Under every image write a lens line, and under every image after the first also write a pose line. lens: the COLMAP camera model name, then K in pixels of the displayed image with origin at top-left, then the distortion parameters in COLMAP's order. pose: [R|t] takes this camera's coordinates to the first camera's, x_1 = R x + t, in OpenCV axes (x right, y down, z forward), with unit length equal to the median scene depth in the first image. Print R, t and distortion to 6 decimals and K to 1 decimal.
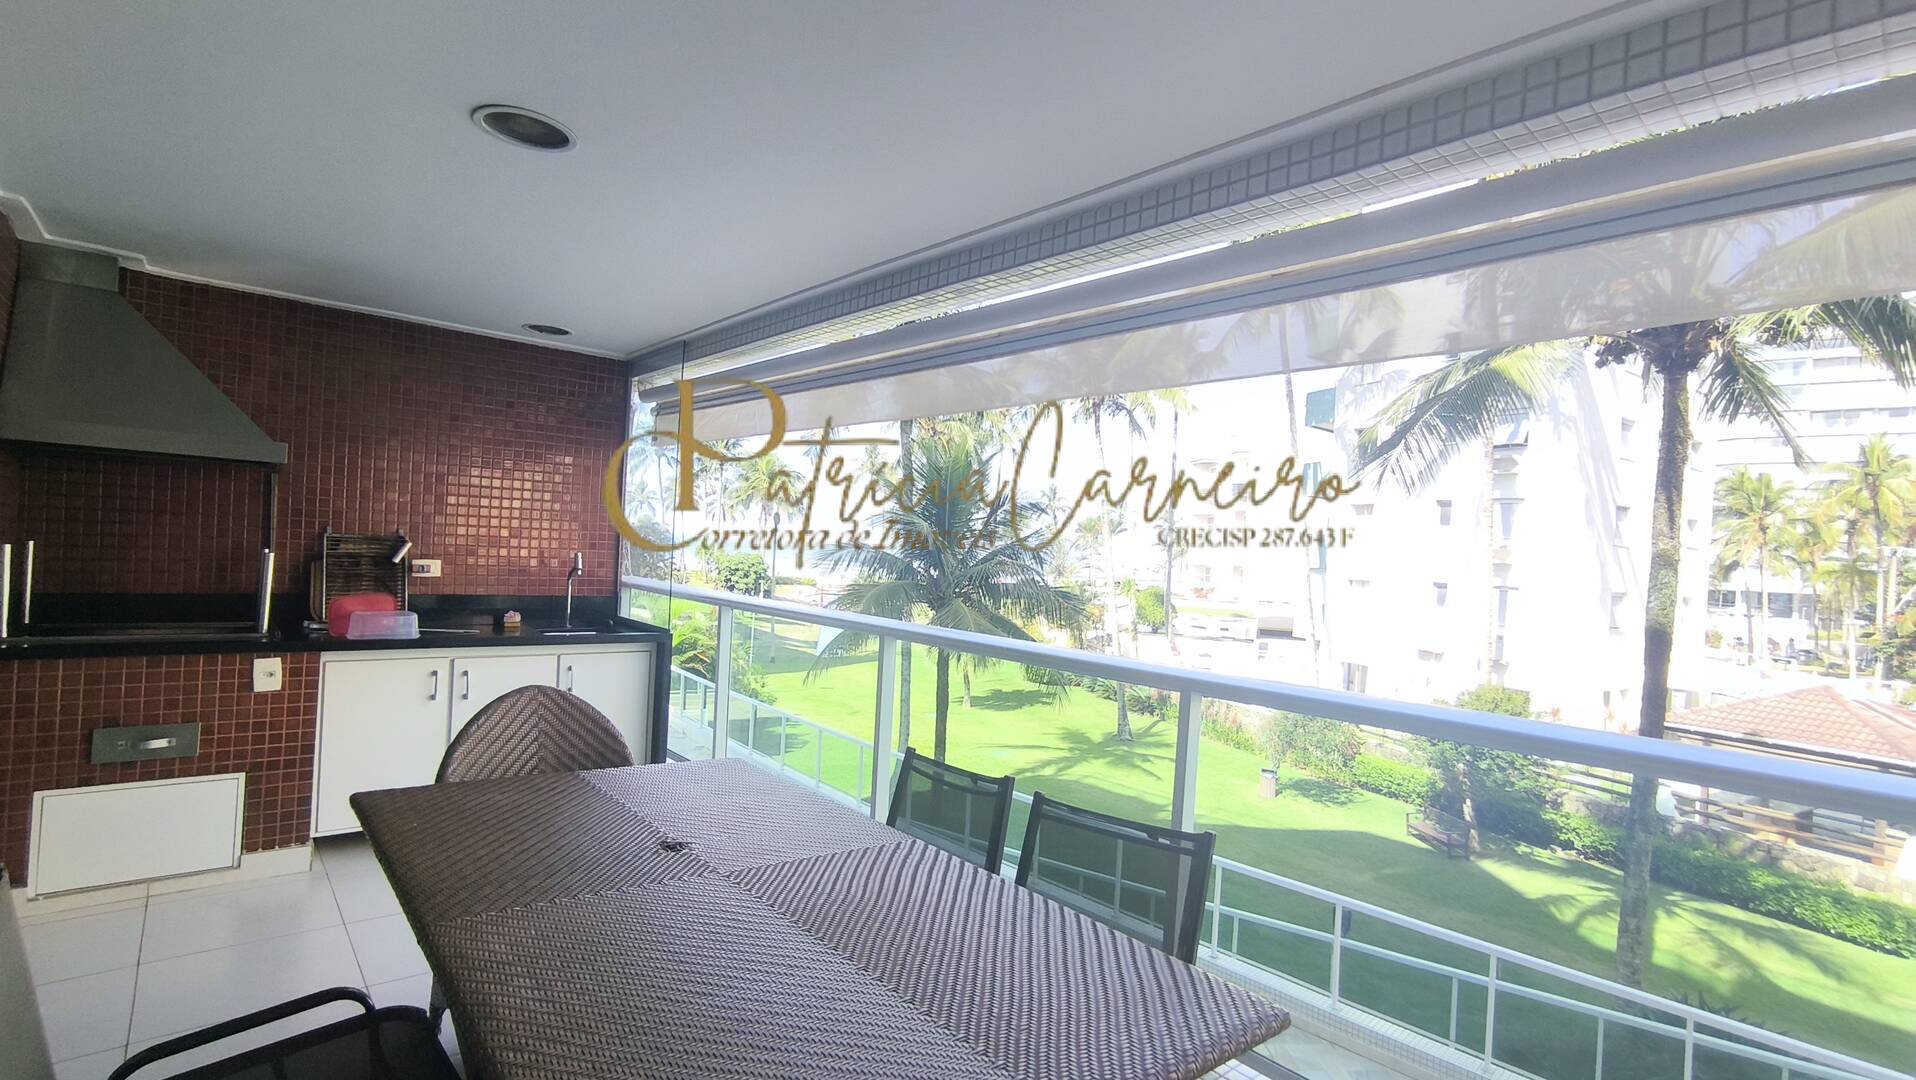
lens RADIAL K [[869.1, 0, 959.8], [0, 869.1, 539.7], [0, 0, 1]] dist [-0.014985, 0.009737]
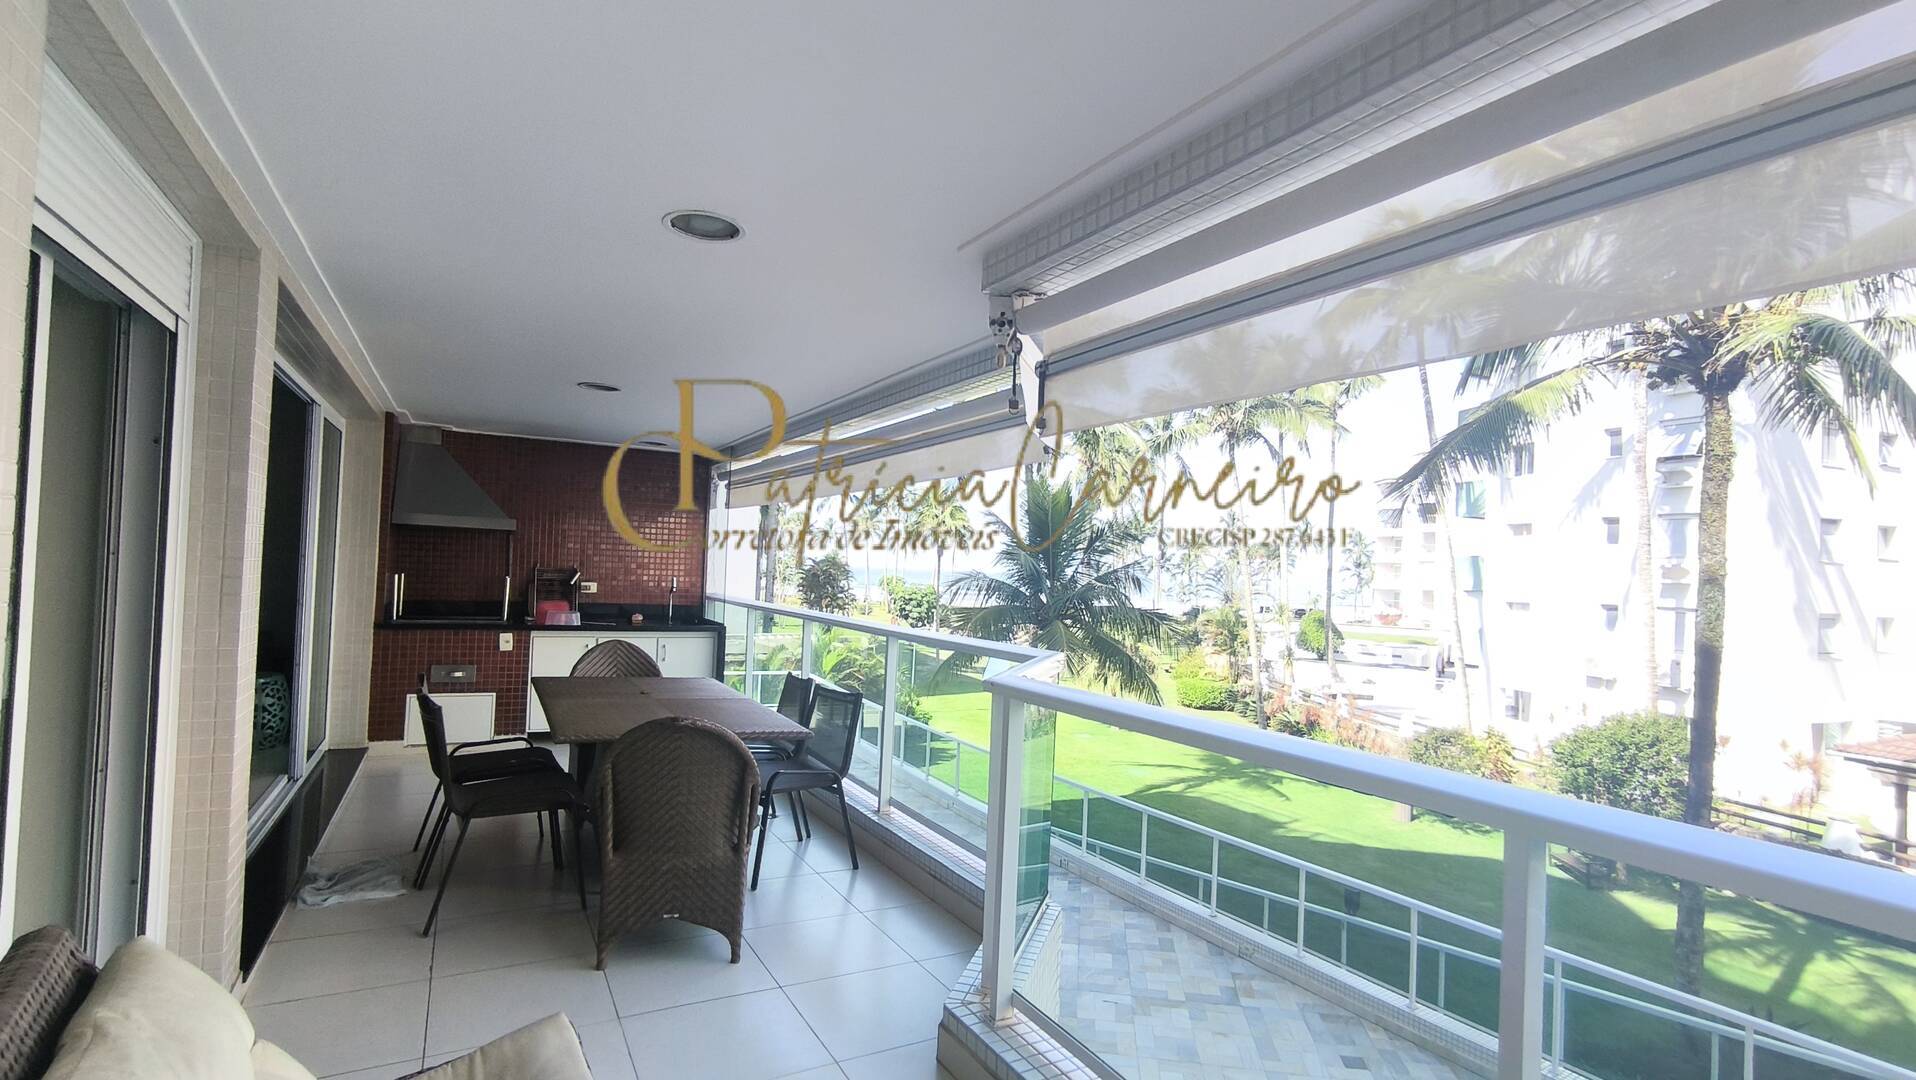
lens RADIAL K [[869.1, 0, 961.1], [0, 869.1, 536.8], [0, 0, 1]] dist [-0.014985, 0.009737]
pose [[0.978977, -0.022956, -0.202674, 0.118541], [0.015411, 0.999131, -0.038728, 0.002859], [0.203387, 0.034791, 0.978480, -0.139030]]
